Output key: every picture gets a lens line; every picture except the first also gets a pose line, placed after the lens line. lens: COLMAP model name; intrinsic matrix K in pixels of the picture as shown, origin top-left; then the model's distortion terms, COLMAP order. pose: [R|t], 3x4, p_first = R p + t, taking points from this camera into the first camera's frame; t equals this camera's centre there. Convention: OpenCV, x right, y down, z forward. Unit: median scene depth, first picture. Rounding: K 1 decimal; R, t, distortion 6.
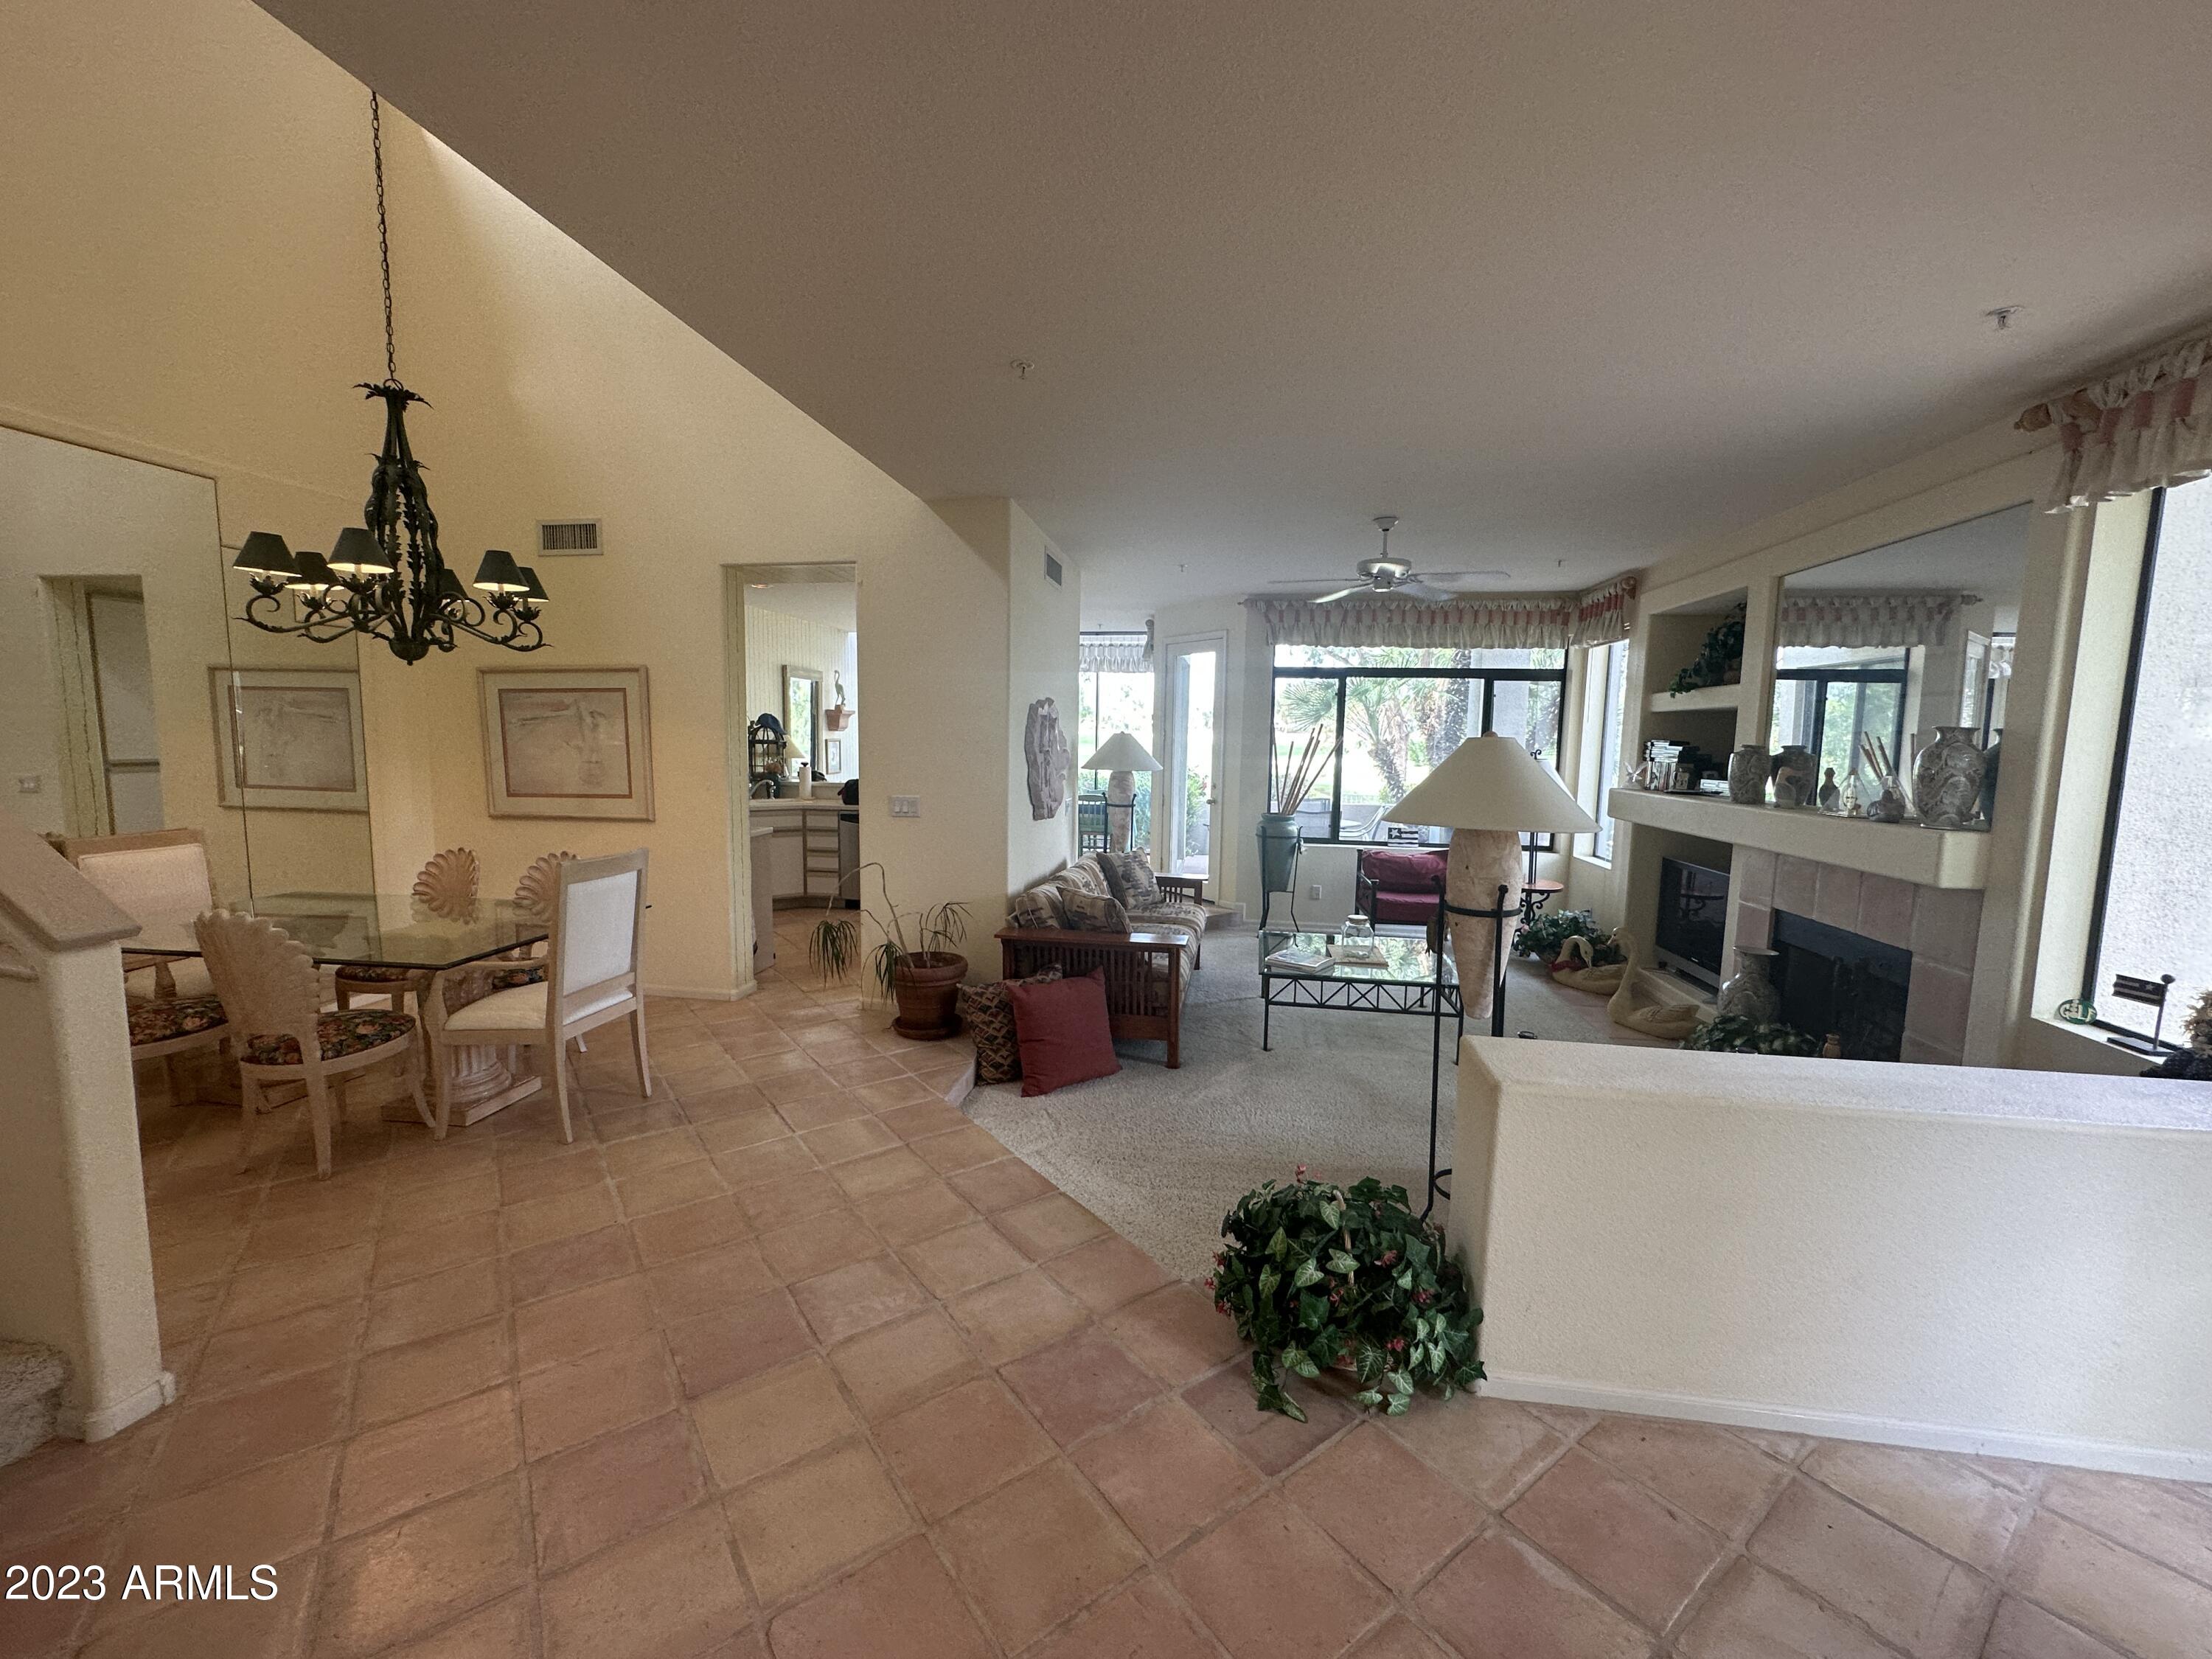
lens RADIAL K [[883.2, 0, 1106.5], [0, 883.2, 829.7], [0, 0, 1]] dist [-0.002076, 0.000869]
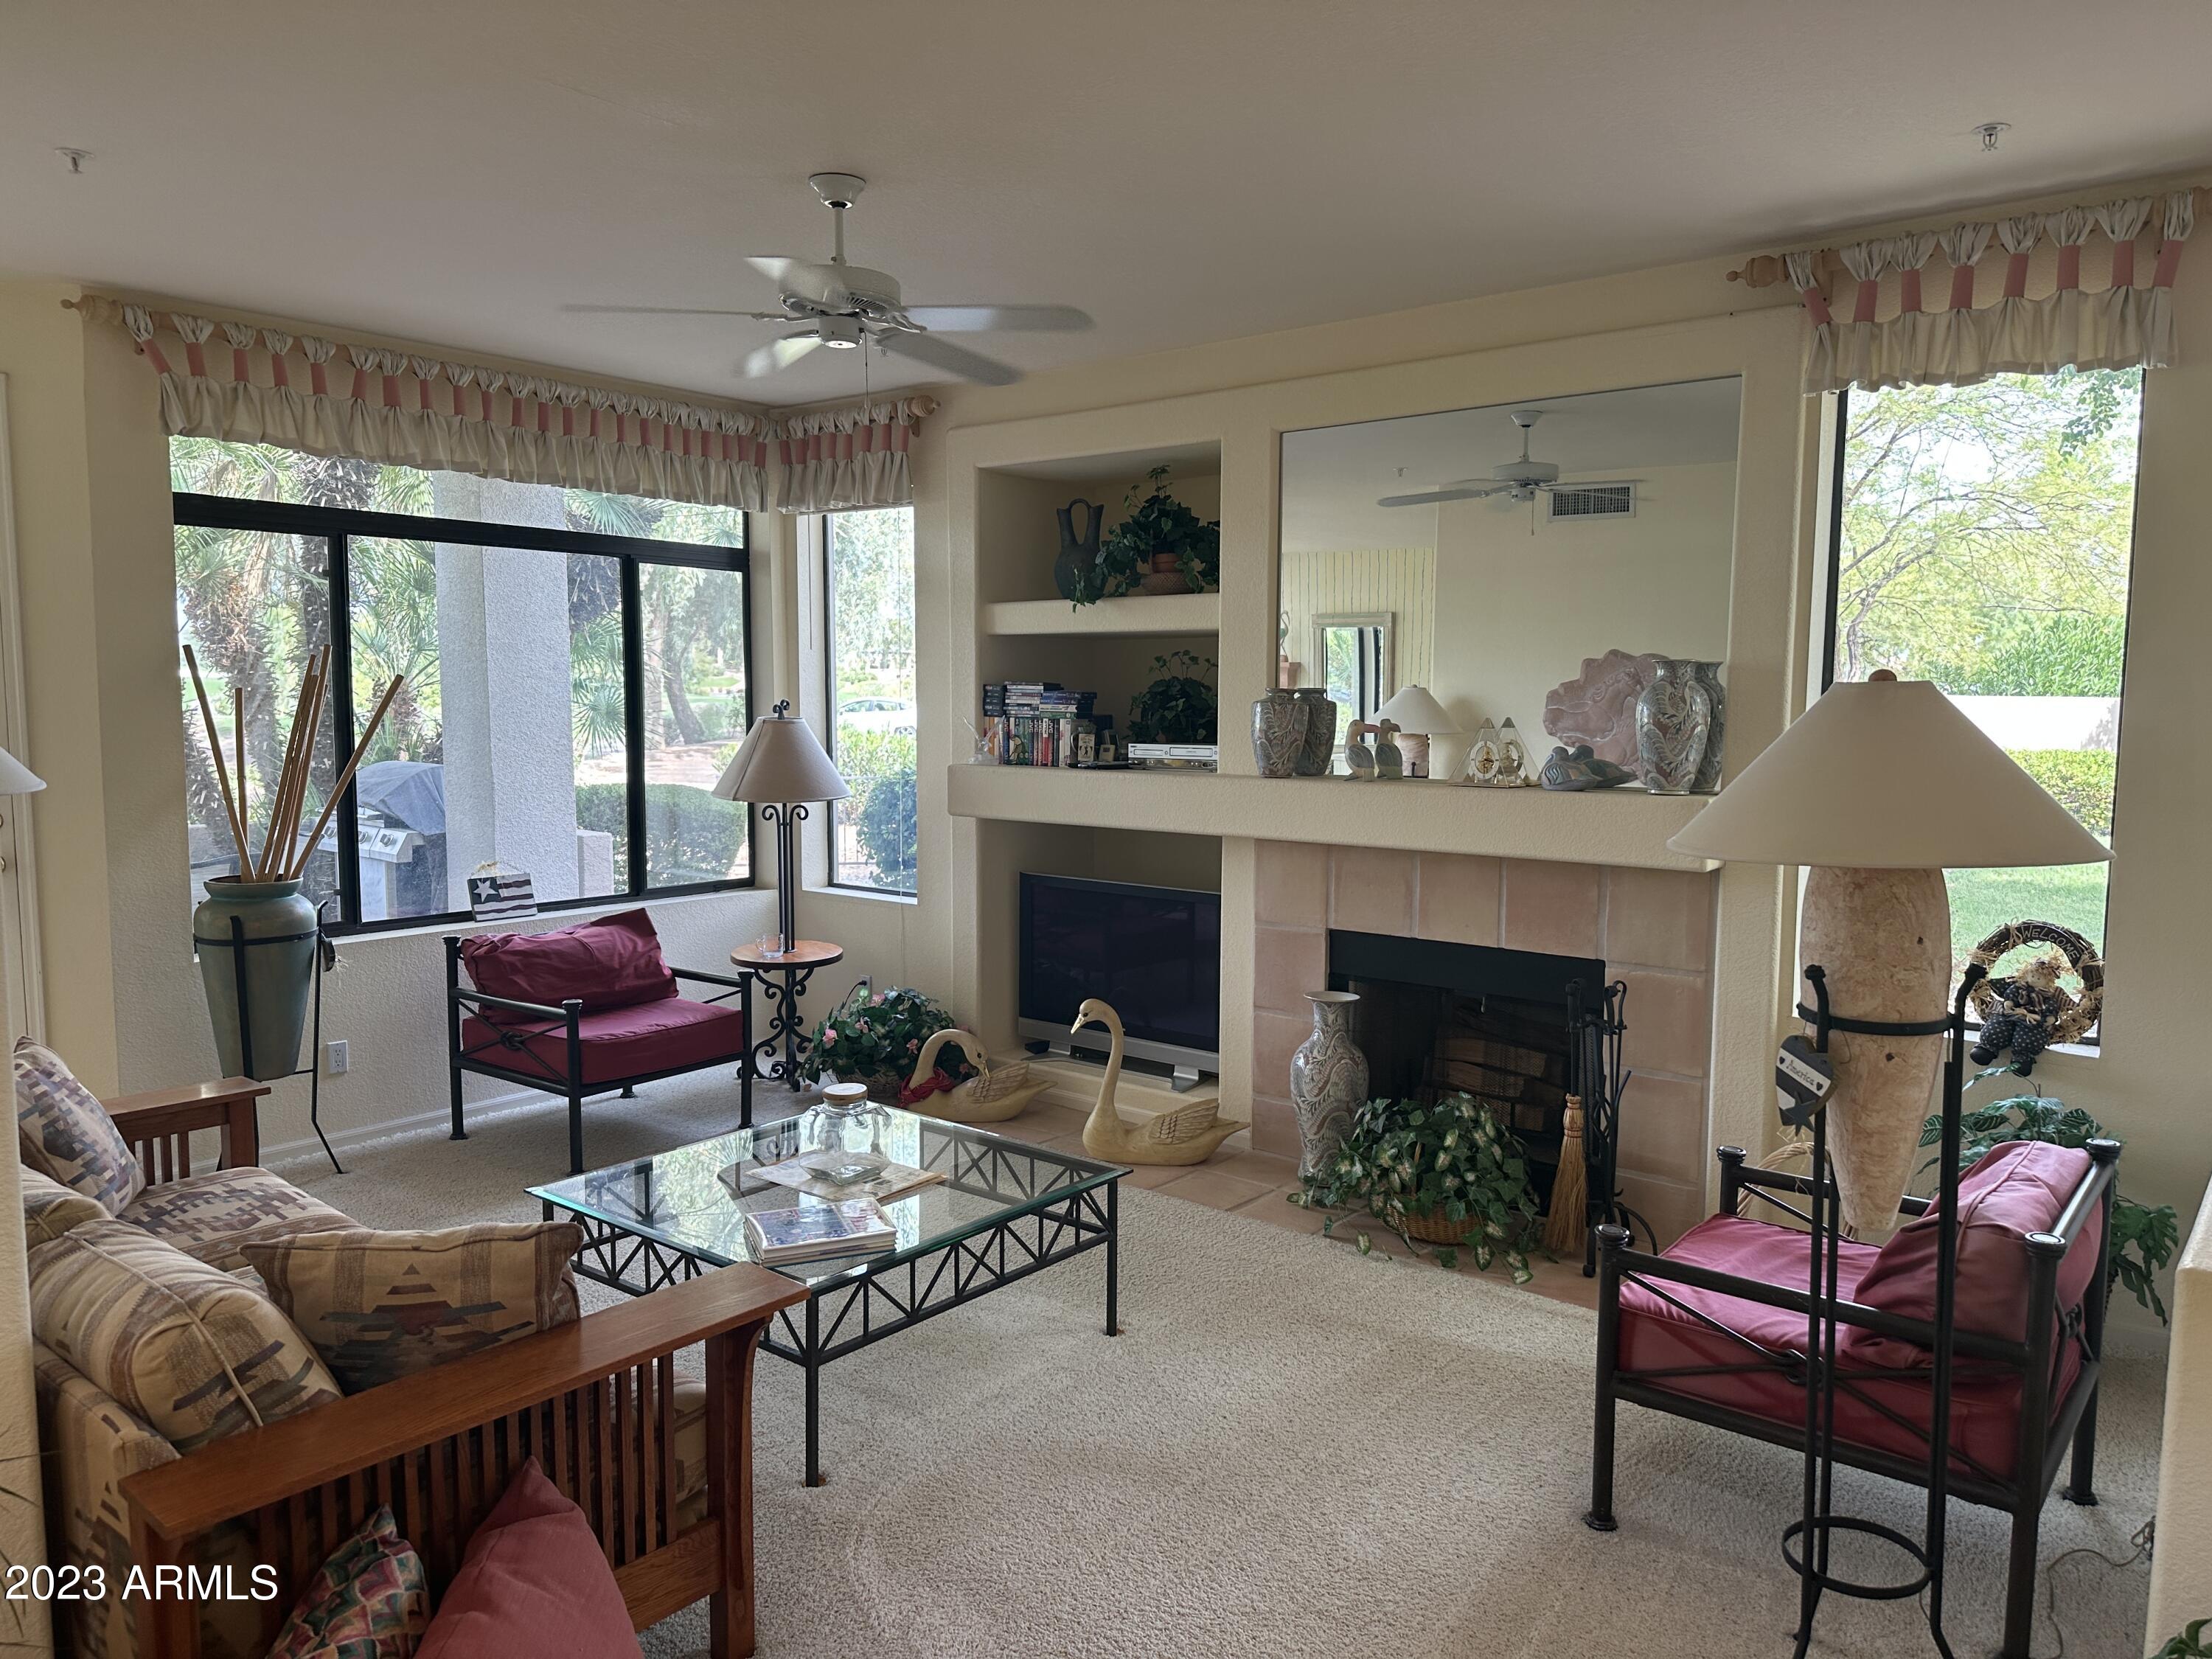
lens RADIAL K [[1543.0, 0, 1116.8], [0, 1543.0, 837.5], [0, 0, 1]] dist [0.050861, -0.077819]
pose [[0.495284, -0.096658, 0.863337, -0.276286], [0.095708, 0.993813, 0.056360, -0.051448], [-0.863443, 0.054714, 0.501470, 0.455895]]
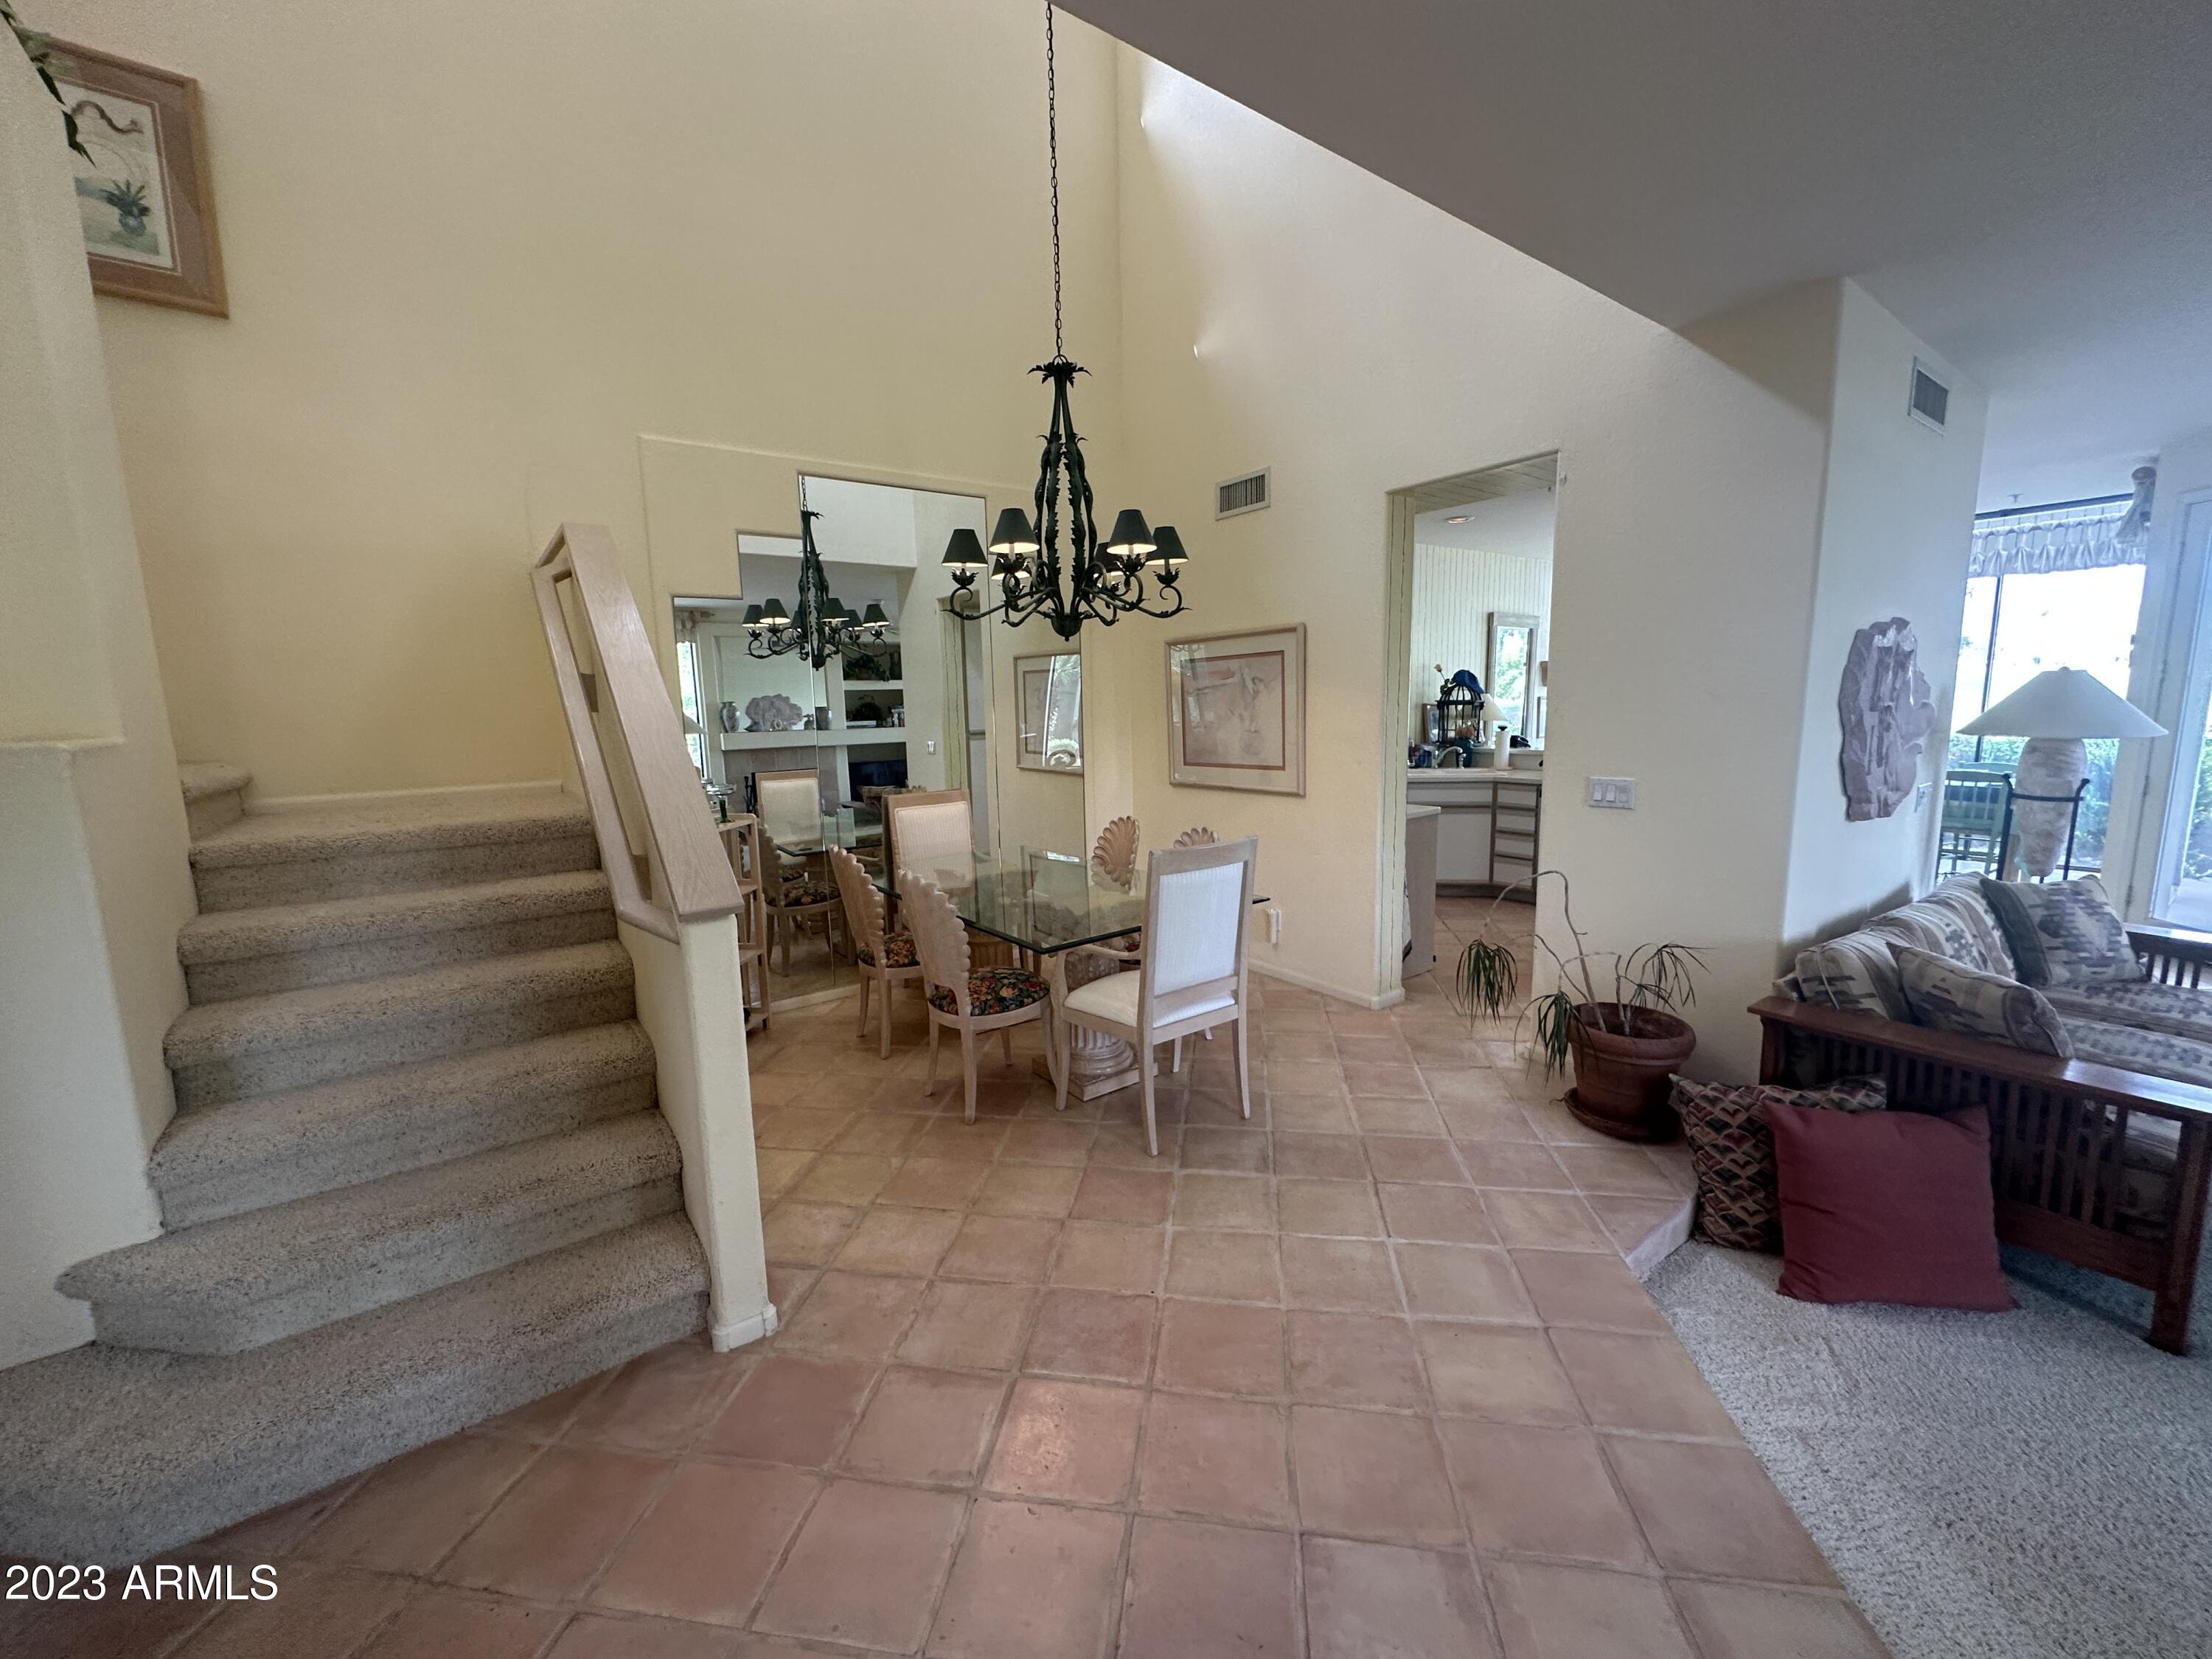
lens RADIAL K [[883.2, 0, 1106.5], [0, 883.2, 829.7], [0, 0, 1]] dist [-0.002076, 0.000869]
pose [[0.709383, 0.072105, -0.701125, -0.016566], [-0.039732, 0.997263, 0.062360, -0.021940], [0.703702, -0.016380, 0.710306, 0.194100]]
